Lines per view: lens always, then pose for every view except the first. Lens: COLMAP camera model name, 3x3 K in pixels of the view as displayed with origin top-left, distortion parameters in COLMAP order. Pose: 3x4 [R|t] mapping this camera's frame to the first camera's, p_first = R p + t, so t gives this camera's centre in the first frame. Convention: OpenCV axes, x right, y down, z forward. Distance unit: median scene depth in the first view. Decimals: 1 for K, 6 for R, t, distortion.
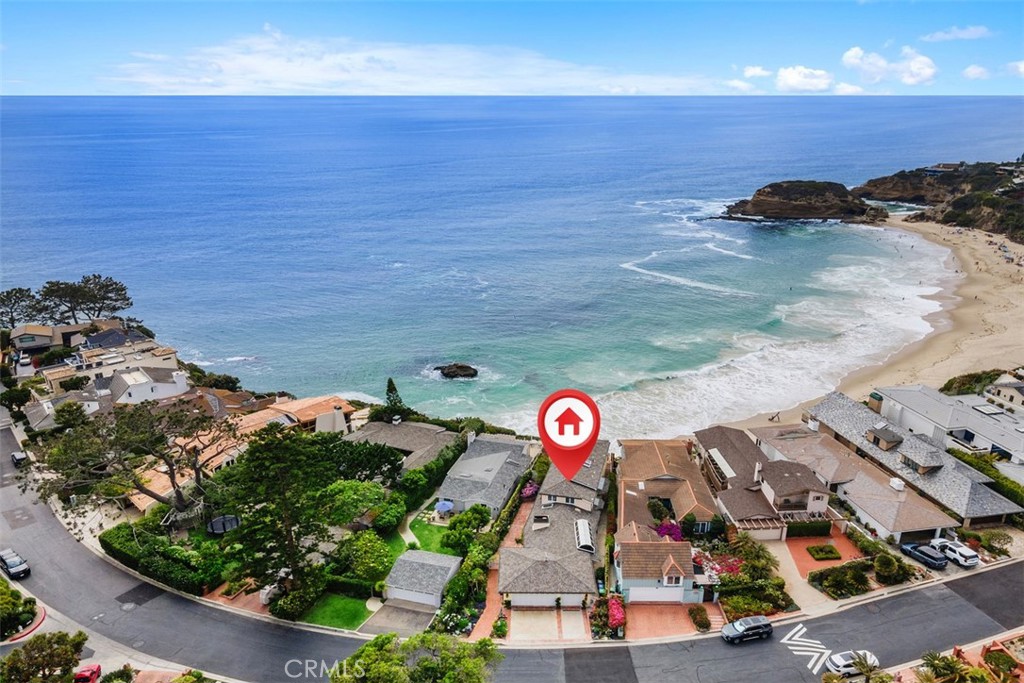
lens RADIAL K [[672.7, 0, 533.7], [0, 672.7, 341.8], [0, 0, 1]] dist [0.032474, 0.004321]
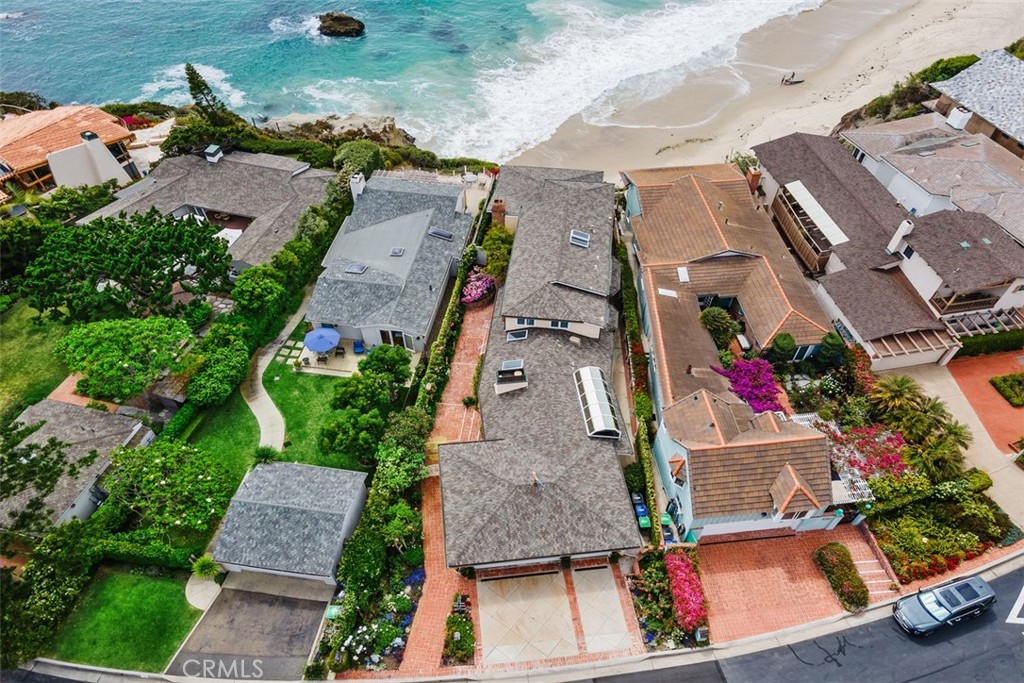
lens RADIAL K [[672.7, 0, 533.7], [0, 672.7, 341.8], [0, 0, 1]] dist [0.032474, 0.004321]
pose [[0.990951, -0.096745, 0.093045, -0.017071], [0.039460, 0.872531, 0.486963, -0.010488], [-0.128296, -0.478885, 0.868452, 0.539776]]
